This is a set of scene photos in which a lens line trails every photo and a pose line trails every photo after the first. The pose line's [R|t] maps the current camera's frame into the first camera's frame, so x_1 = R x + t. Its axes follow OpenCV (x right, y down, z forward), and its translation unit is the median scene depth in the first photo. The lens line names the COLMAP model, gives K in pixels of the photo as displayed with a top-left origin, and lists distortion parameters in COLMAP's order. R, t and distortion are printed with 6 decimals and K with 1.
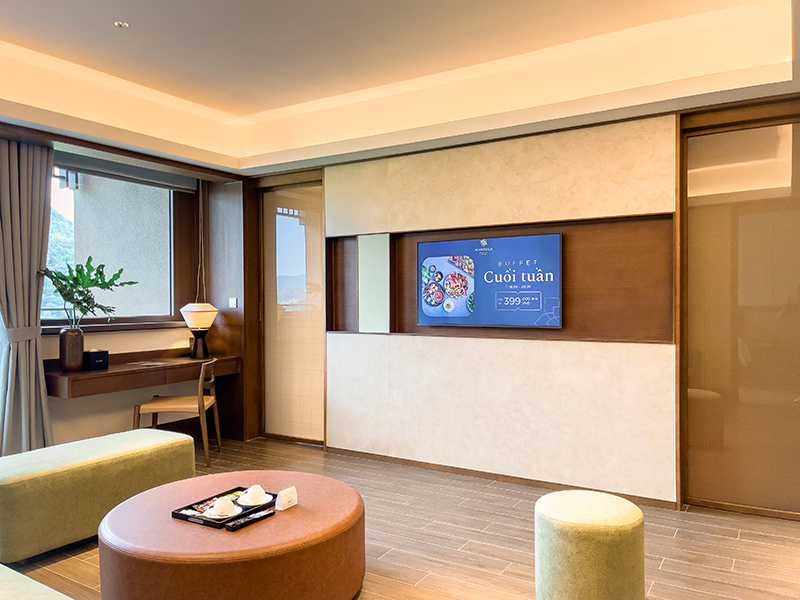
lens RADIAL K [[602.8, 0, 399.9], [0, 602.8, 303.1], [0, 0, 1]] dist [0.039766, -0.024117]
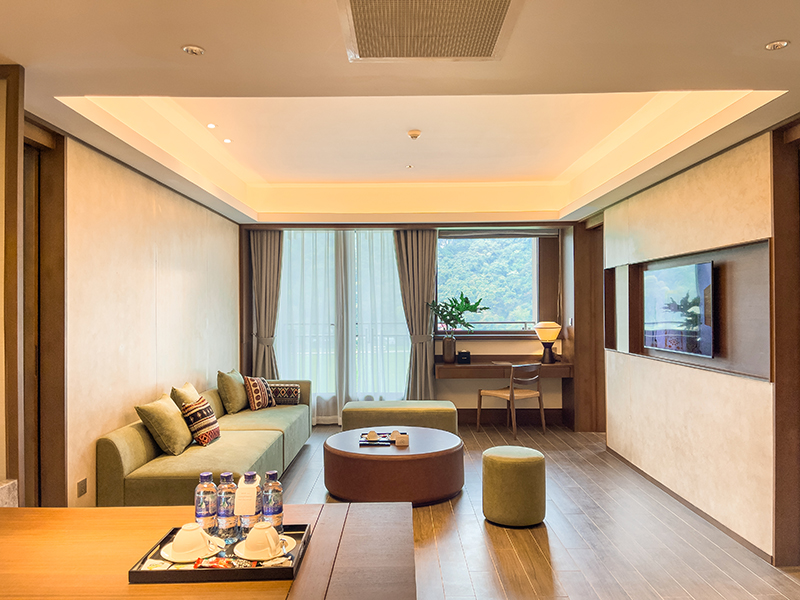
lens RADIAL K [[602.8, 0, 399.5], [0, 602.8, 299.2], [0, 0, 1]] dist [0.039766, -0.024117]
pose [[0.523380, -0.010976, -0.852029, 0.745713], [-0.004410, 0.999869, -0.015589, -0.032211], [0.852088, 0.011916, 0.523263, 0.037263]]
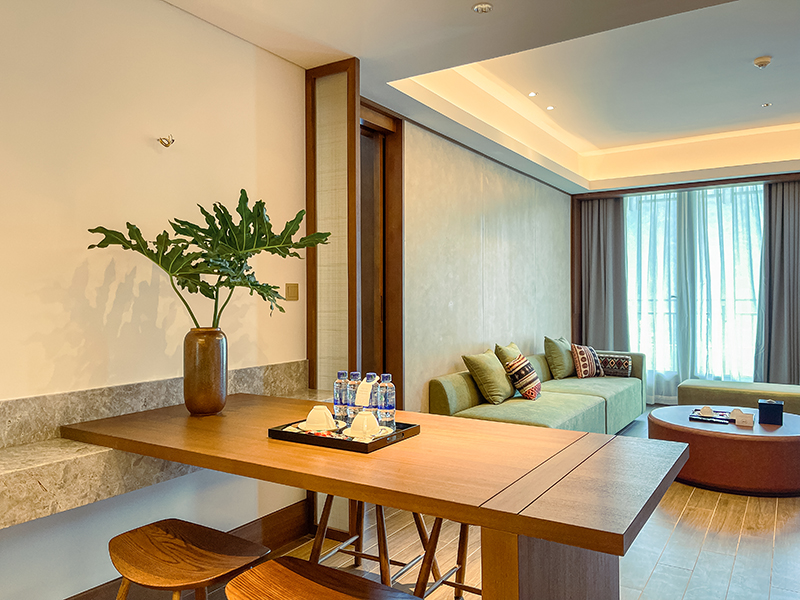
lens RADIAL K [[602.8, 0, 397.7], [0, 602.8, 300.4], [0, 0, 1]] dist [0.039766, -0.024117]
pose [[-0.024923, 0.011867, -0.999619, 0.781041], [-0.007820, 0.999897, 0.012066, 0.015266], [0.999659, 0.008118, -0.024828, 0.101255]]
